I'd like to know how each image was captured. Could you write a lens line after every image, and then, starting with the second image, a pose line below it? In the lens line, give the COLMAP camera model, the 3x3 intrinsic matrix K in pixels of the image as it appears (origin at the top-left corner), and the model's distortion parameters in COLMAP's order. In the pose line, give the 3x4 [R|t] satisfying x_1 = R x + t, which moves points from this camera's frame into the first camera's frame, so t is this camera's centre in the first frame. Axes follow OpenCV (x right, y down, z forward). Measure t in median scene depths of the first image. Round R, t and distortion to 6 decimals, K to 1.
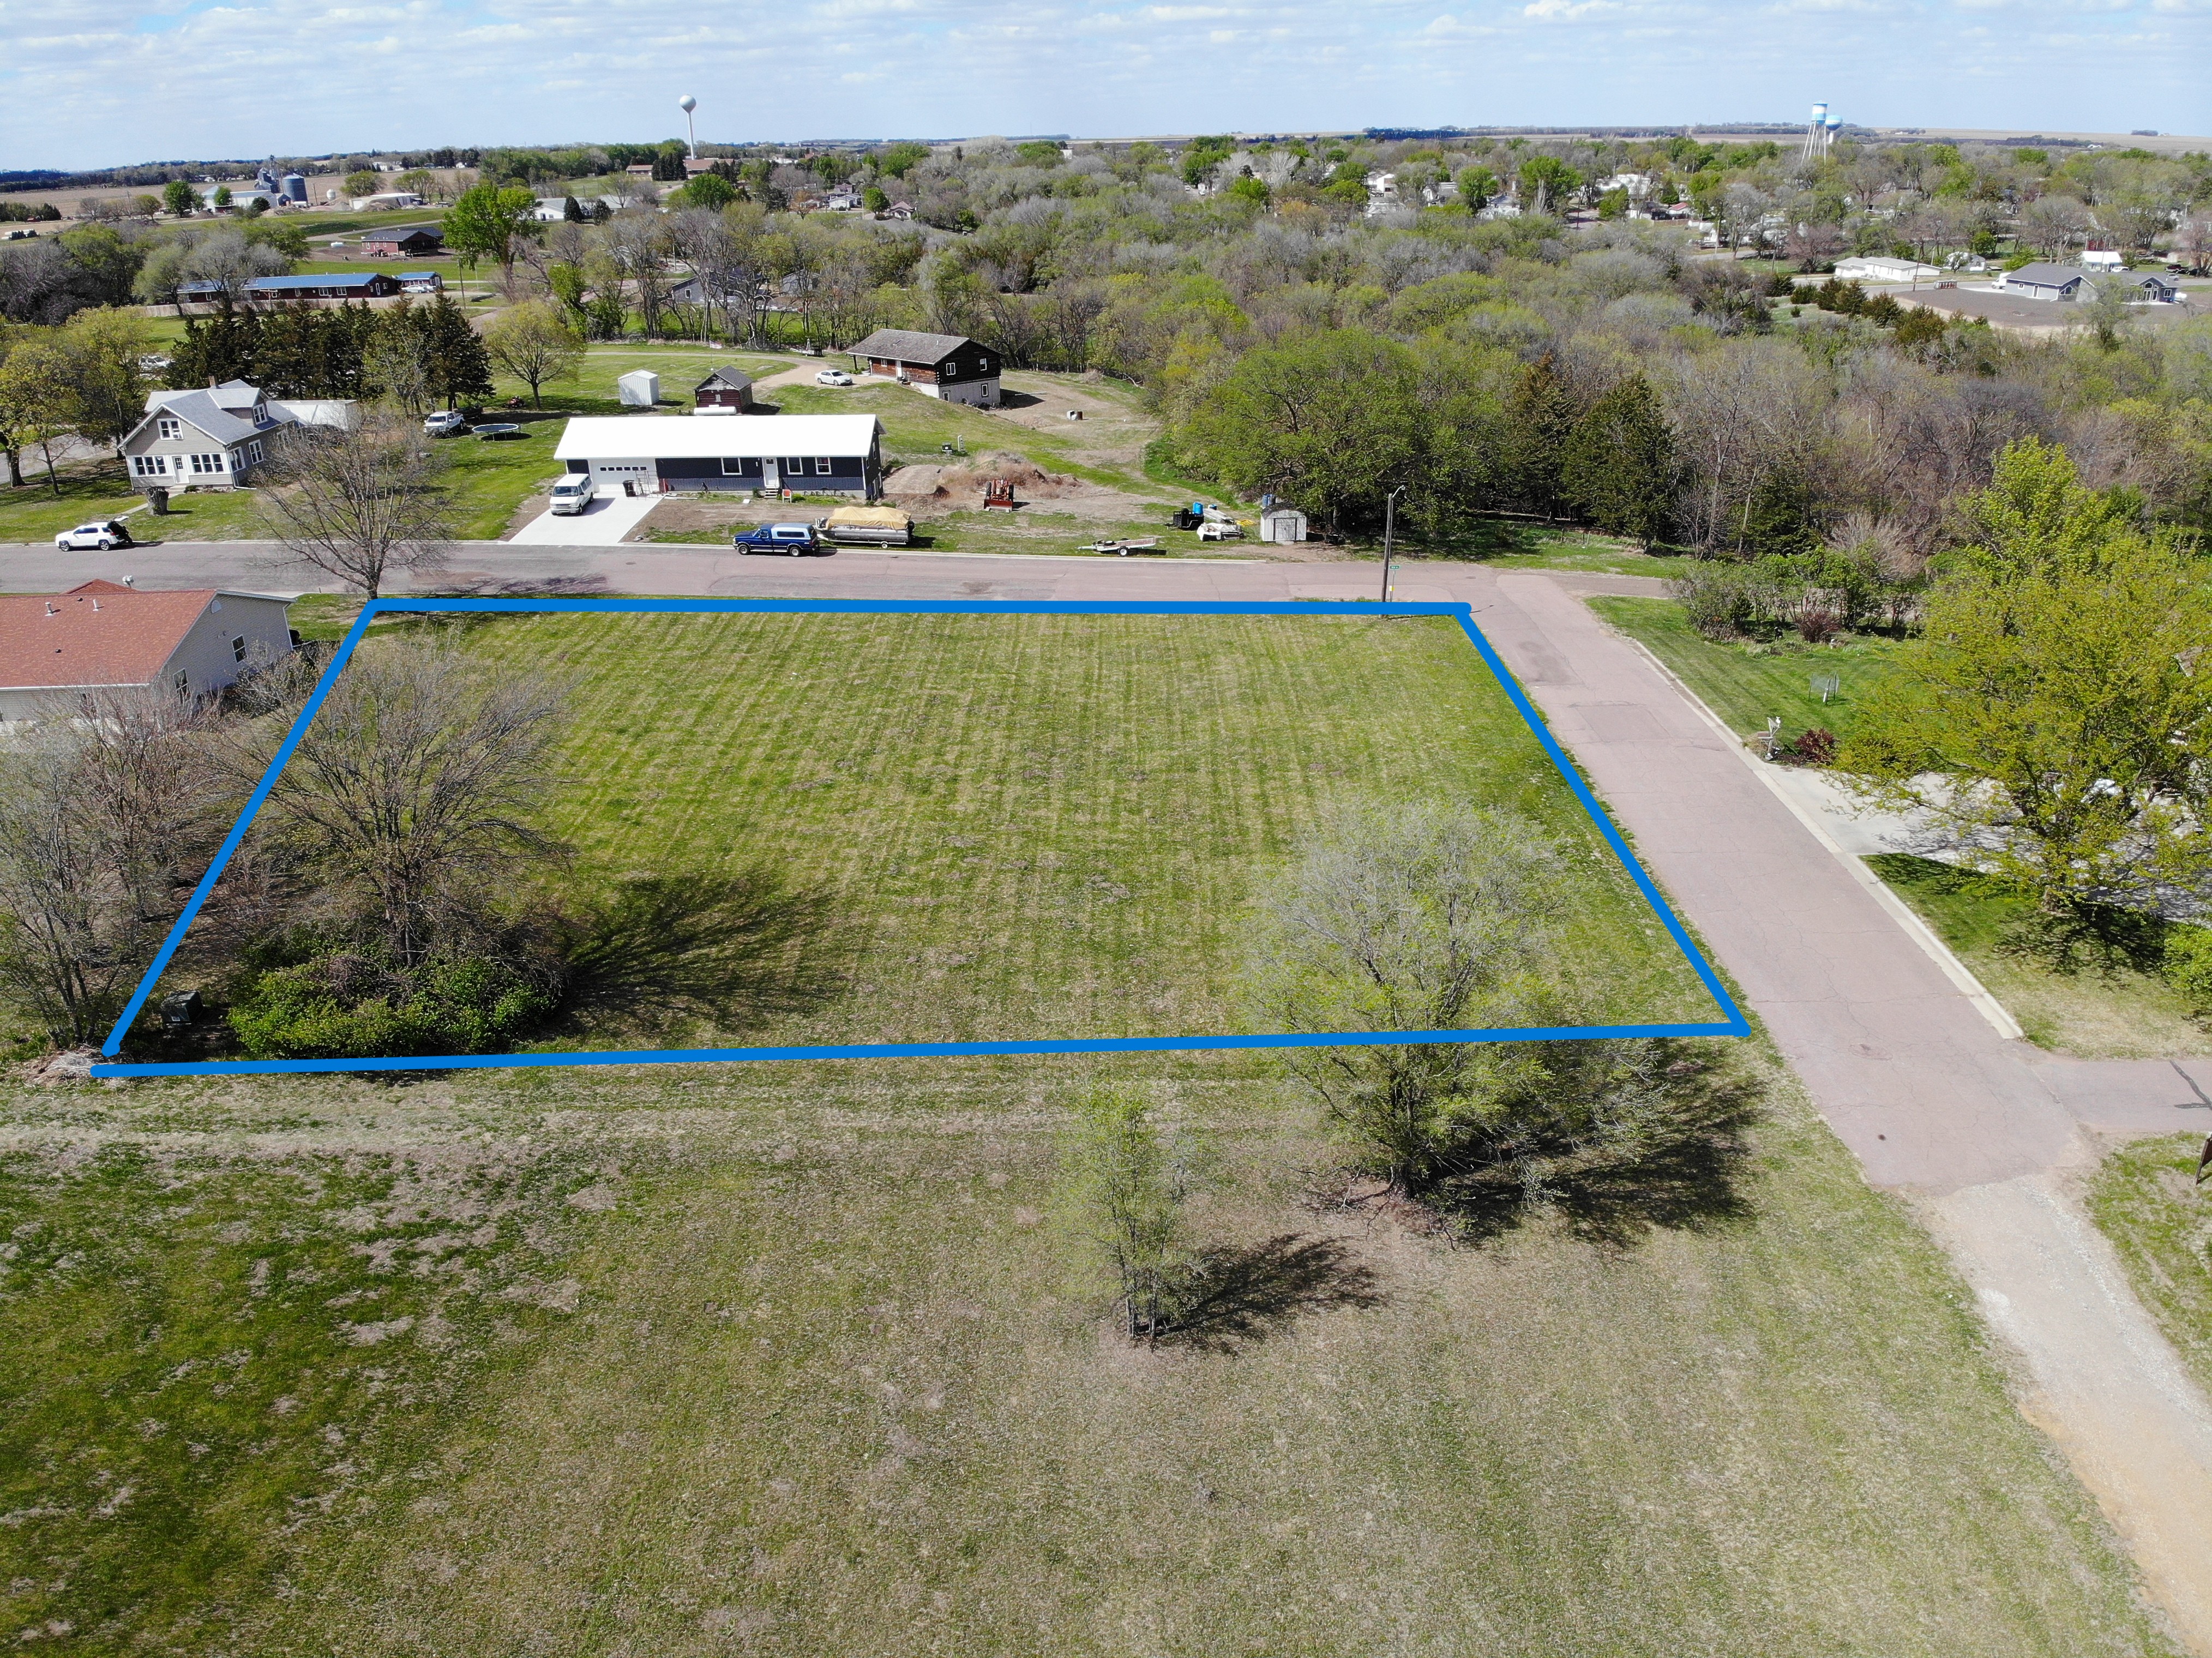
lens RADIAL K [[1588.2, 0, 1133.5], [0, 1588.2, 832.2], [0, 0, 1]] dist [0.057300, -0.013967]
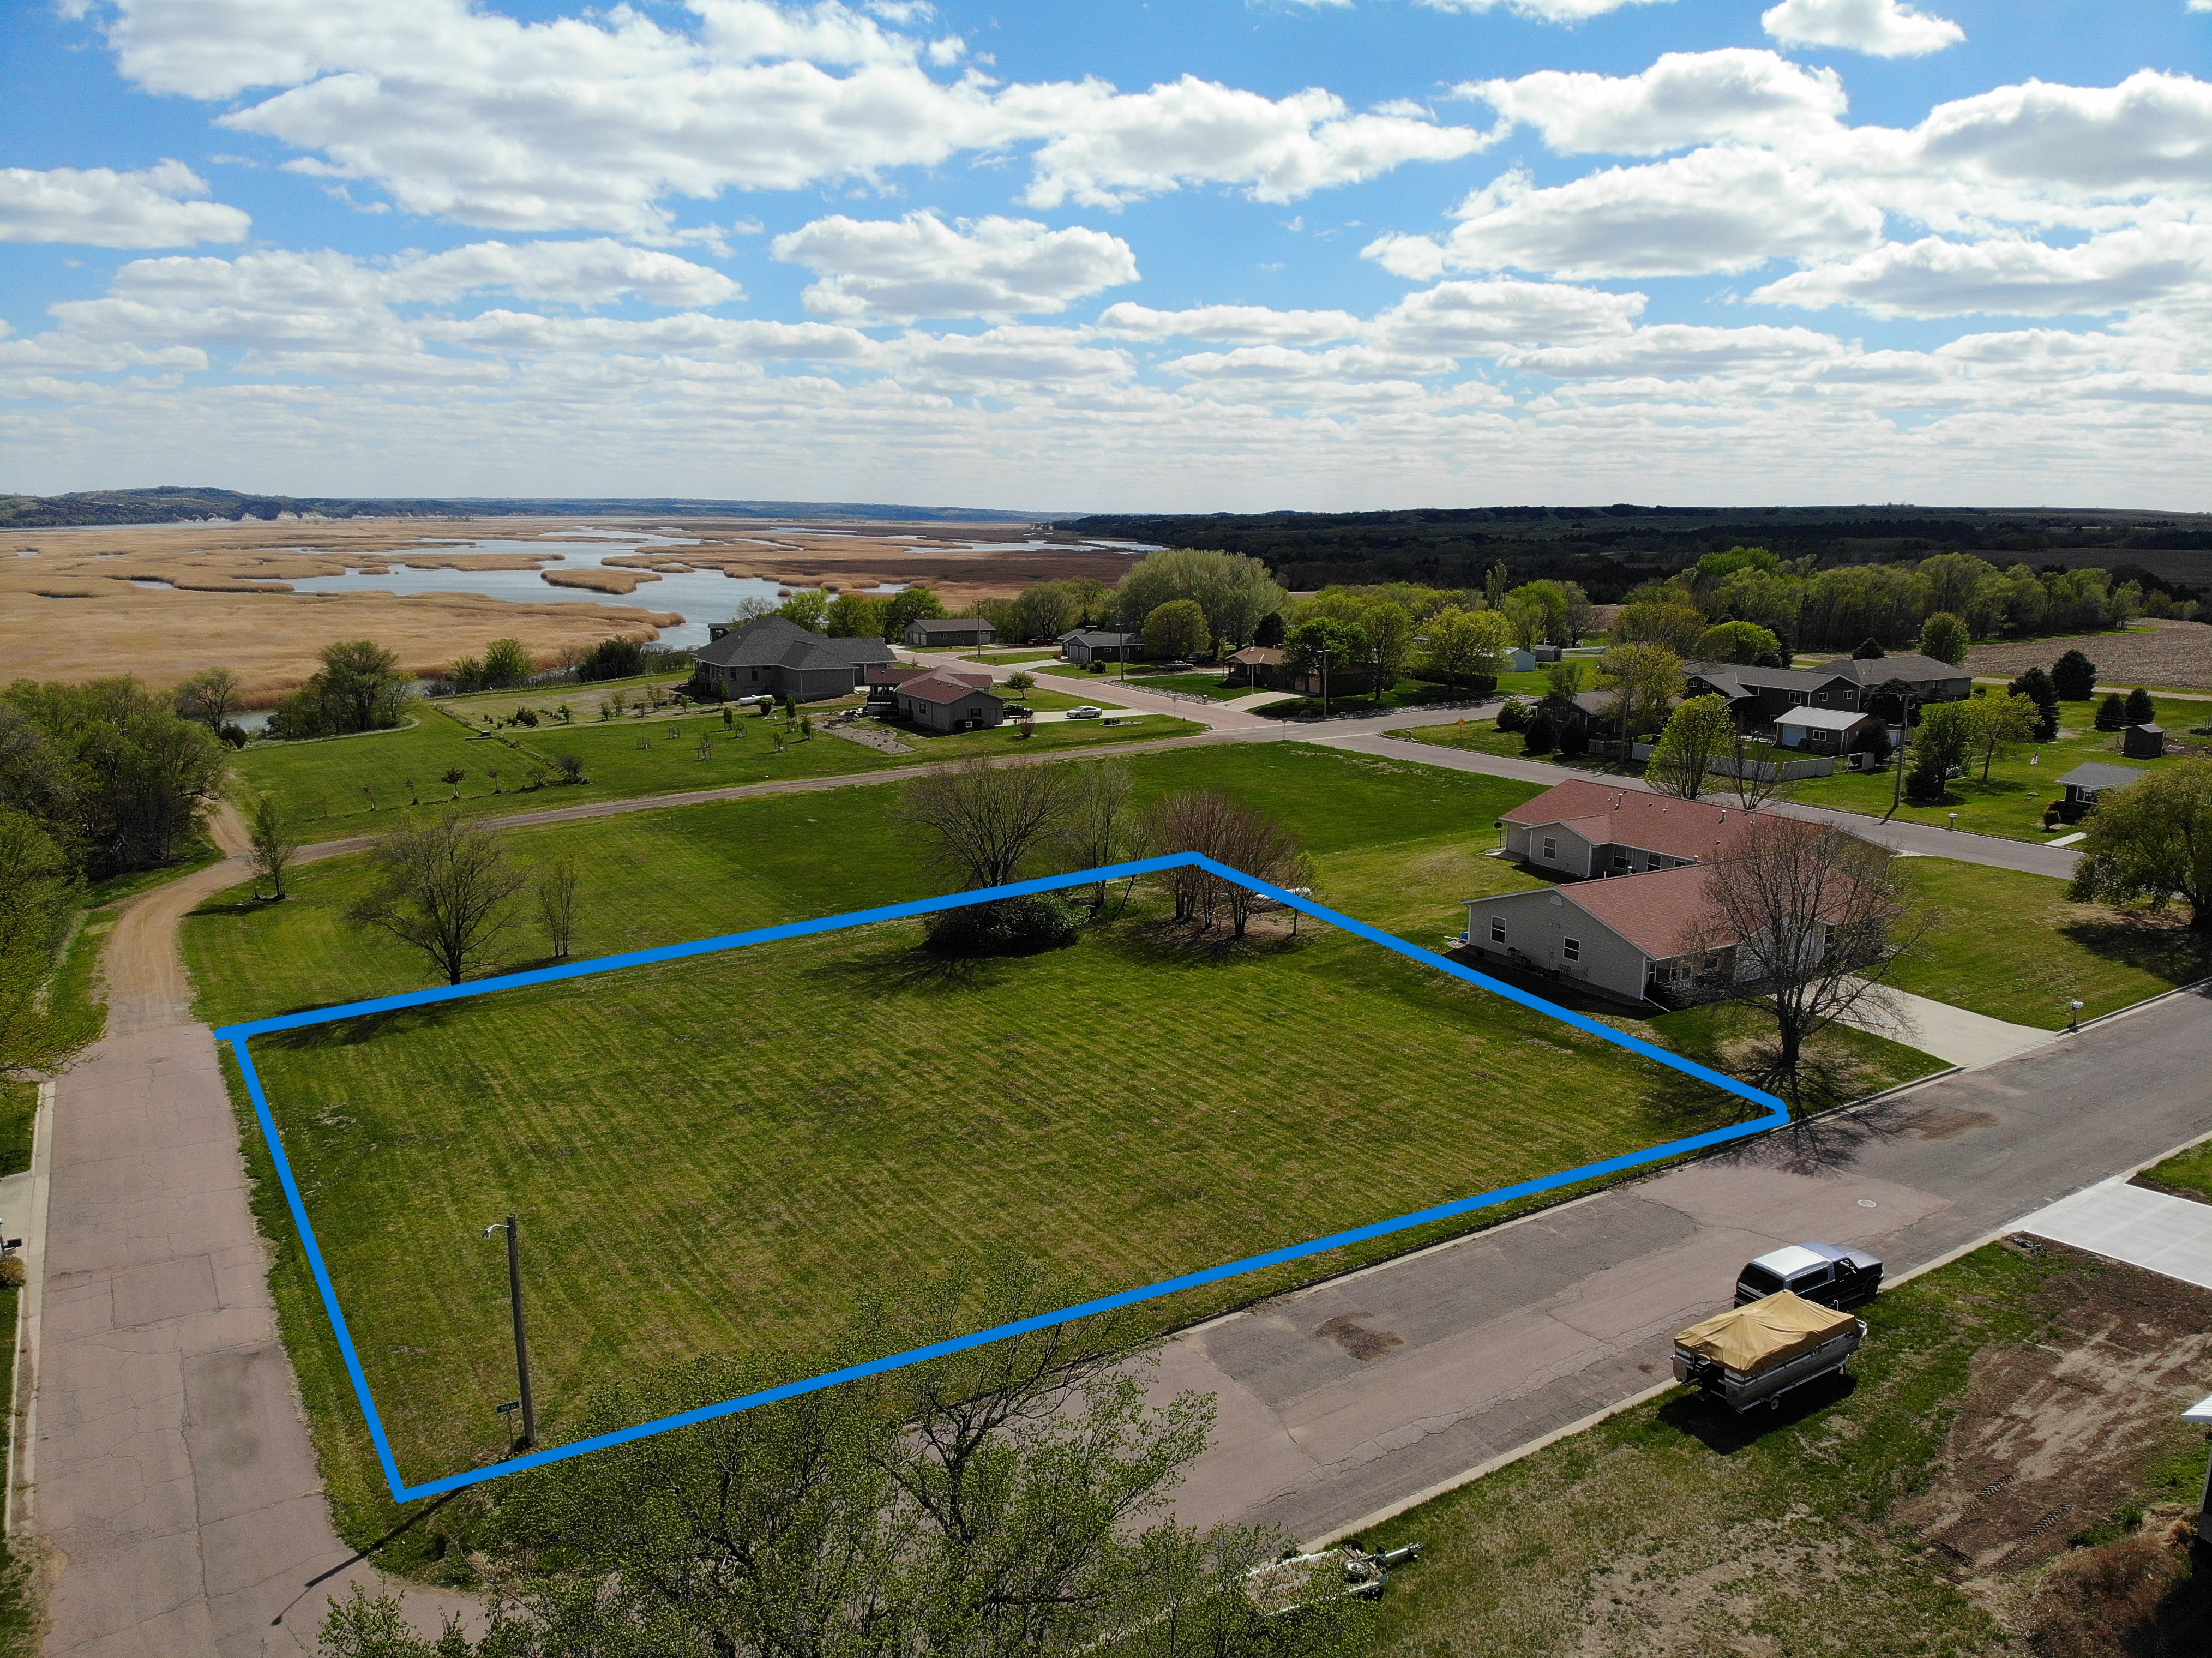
lens RADIAL K [[1610.6, 0, 1113.2], [0, 1610.6, 836.6], [0, 0, 1]] dist [0.072487, -0.162876]
pose [[-0.855520, 0.103734, -0.507273, 0.290046], [-0.205036, 0.831759, 0.515885, -0.716582], [0.475443, 0.545359, -0.690317, 1.621223]]
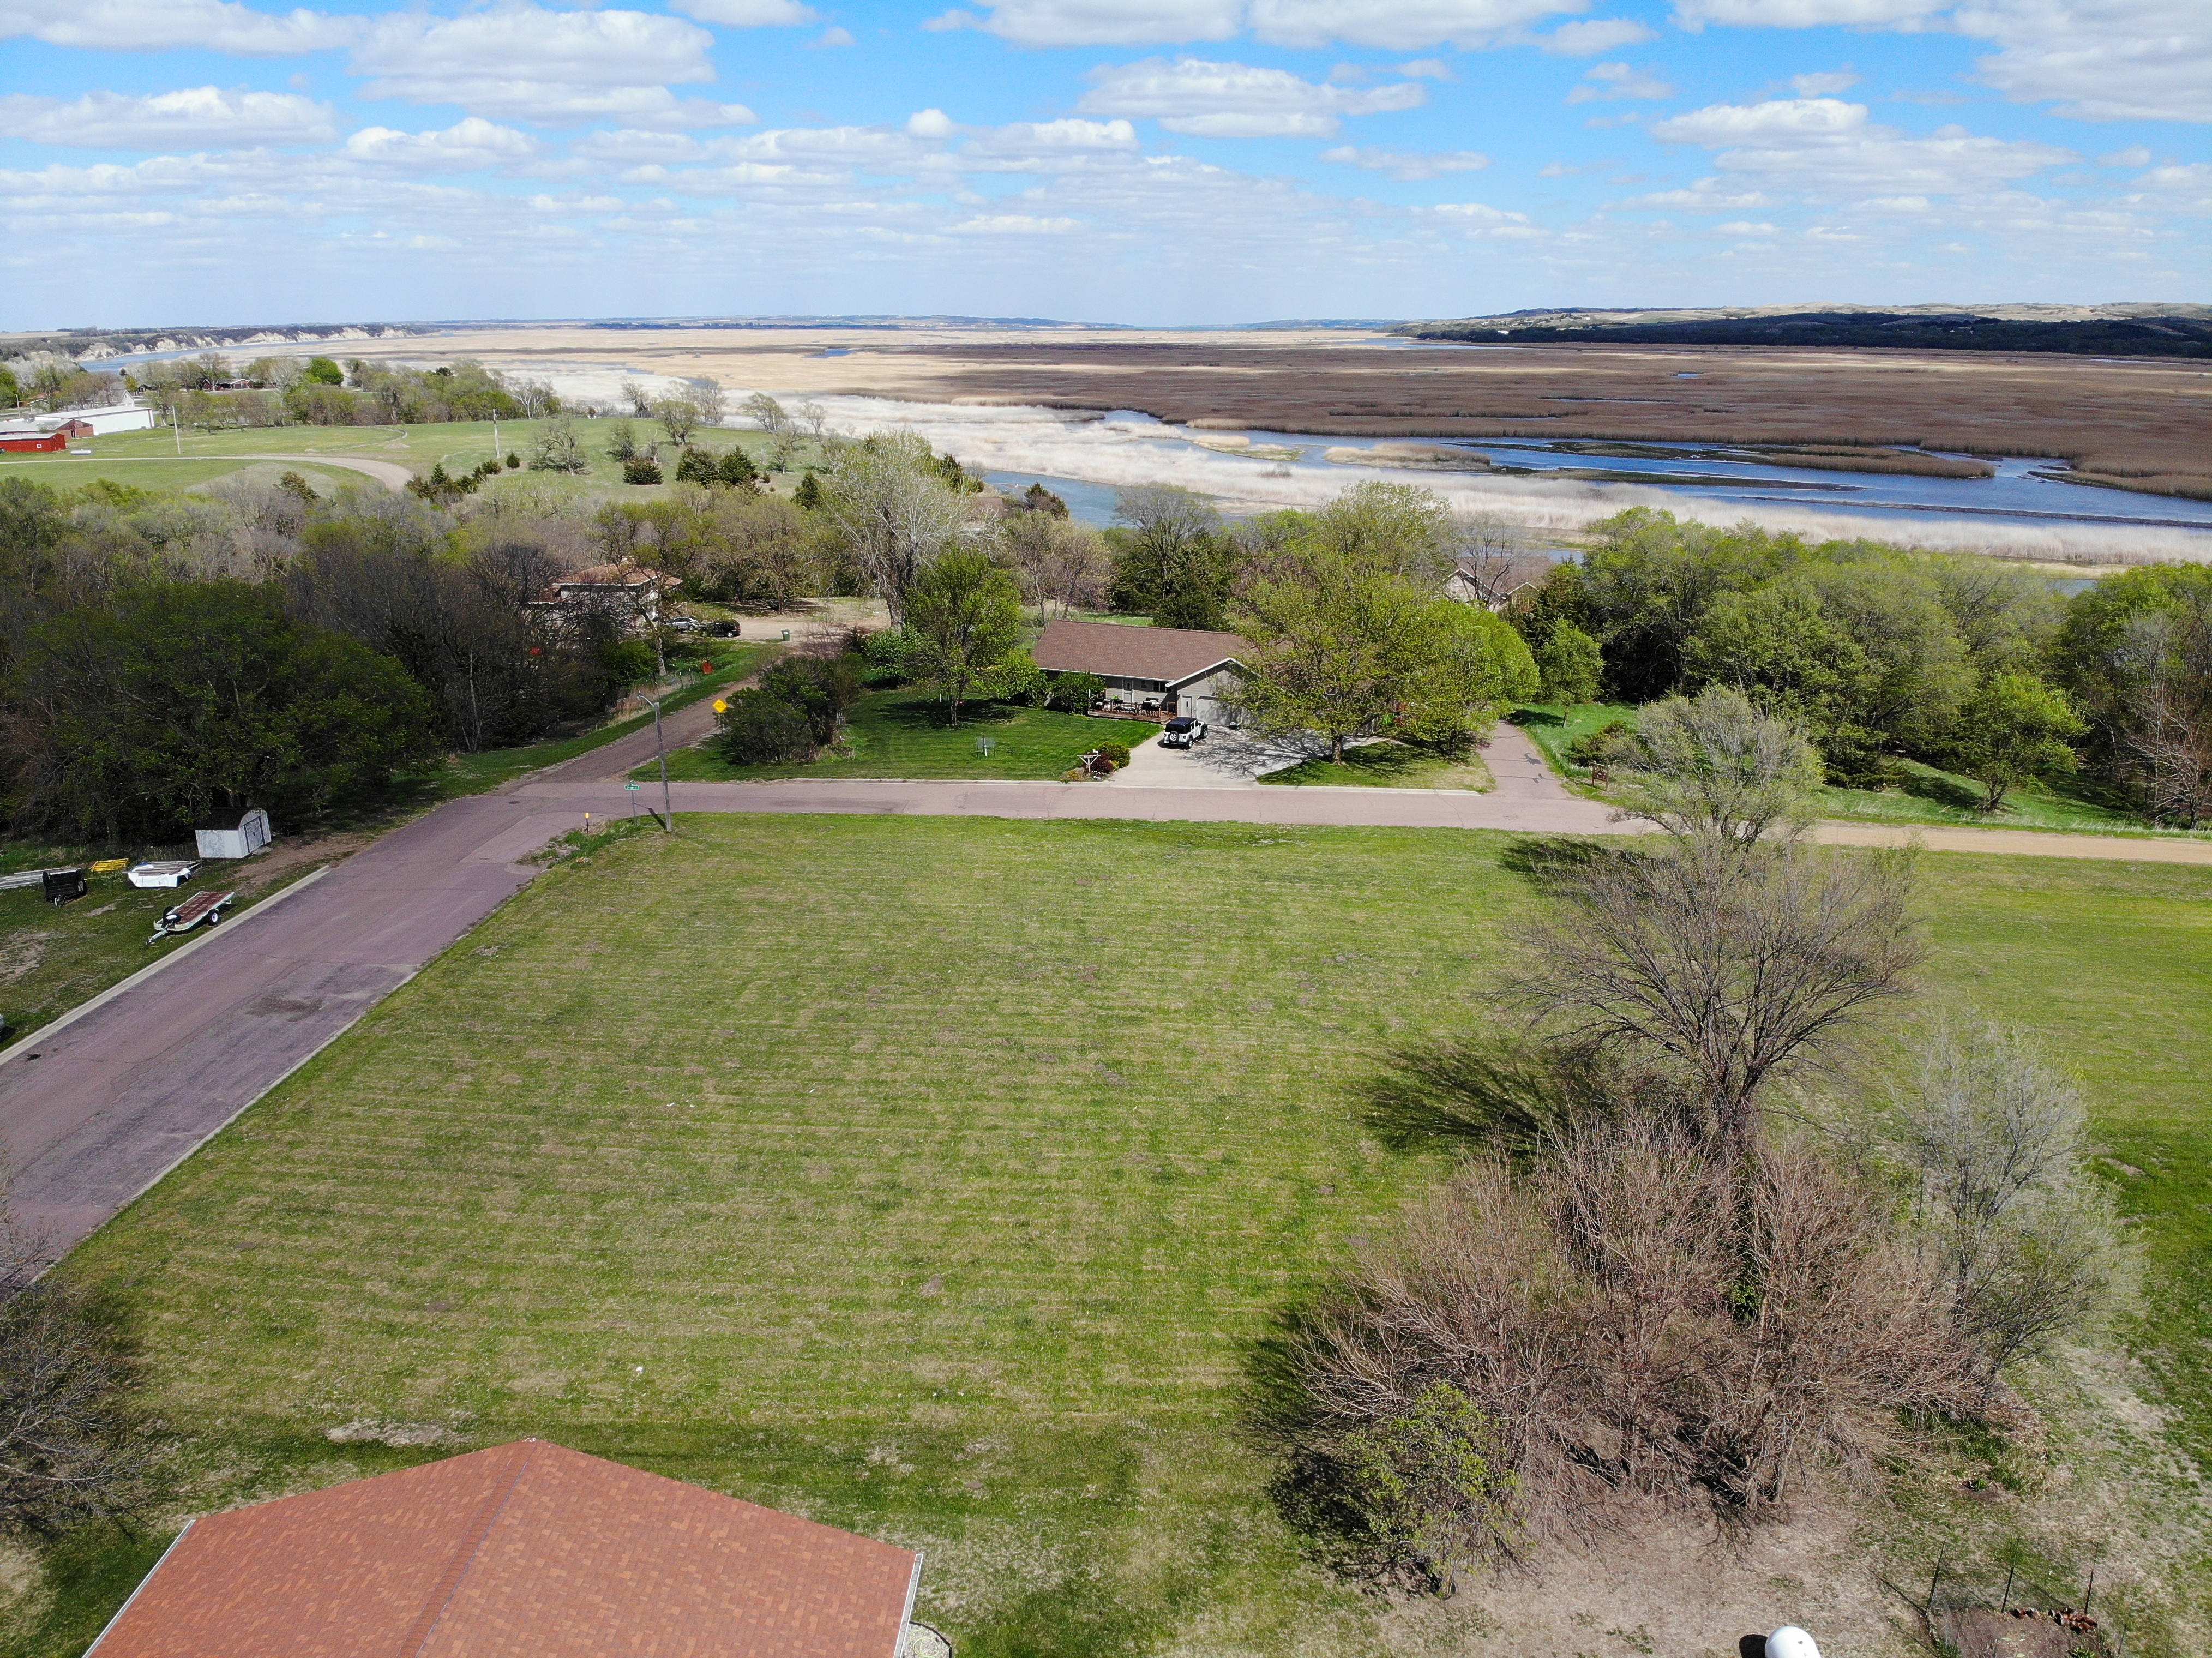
lens RADIAL K [[1610.6, 0, 1125.0], [0, 1610.6, 858.4], [0, 0, 1]] dist [0.072487, -0.162876]
pose [[0.047687, -0.304709, 0.951251, -0.889646], [0.394679, 0.880587, 0.262287, -0.318707], [-0.917581, 0.362931, 0.162255, 0.741112]]
